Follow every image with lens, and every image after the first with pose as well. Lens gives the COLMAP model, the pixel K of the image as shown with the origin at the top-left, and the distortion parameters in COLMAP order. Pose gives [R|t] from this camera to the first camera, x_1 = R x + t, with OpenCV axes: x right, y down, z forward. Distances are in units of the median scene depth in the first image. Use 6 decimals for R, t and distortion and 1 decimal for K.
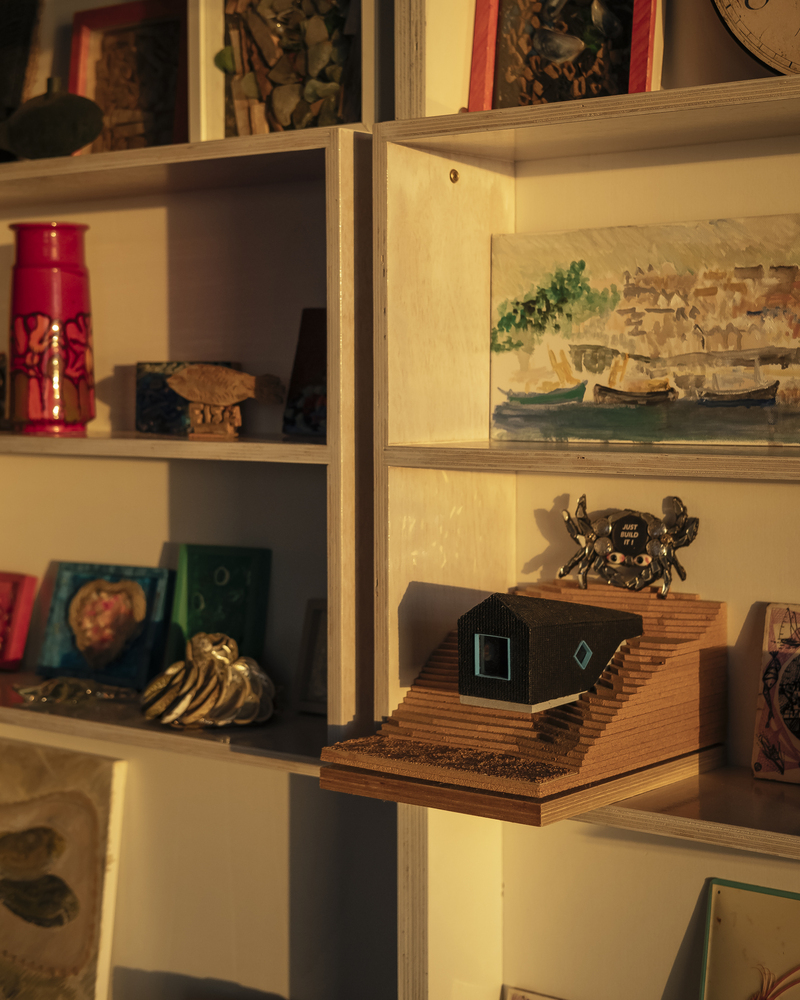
lens RADIAL K [[1870.5, 0, 401.0], [0, 1870.5, 410.5], [0, 0, 1]] dist [0.009397, 0.157301]
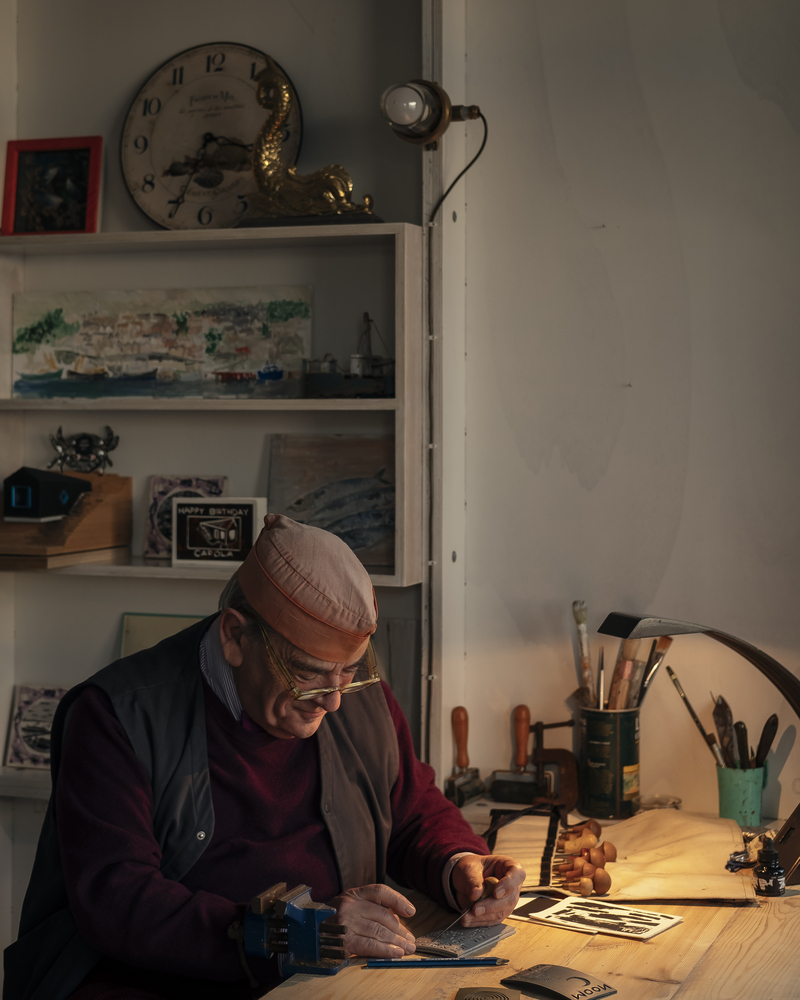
lens RADIAL K [[2008.0, 0, 400.3], [0, 2008.0, 397.9], [0, 0, 1]] dist [0.013686, -0.119625]
pose [[0.952897, 0.009414, 0.303147, -0.208047], [-0.001449, 0.999648, -0.026486, 0.072195], [-0.303290, 0.024799, 0.952576, -1.154367]]
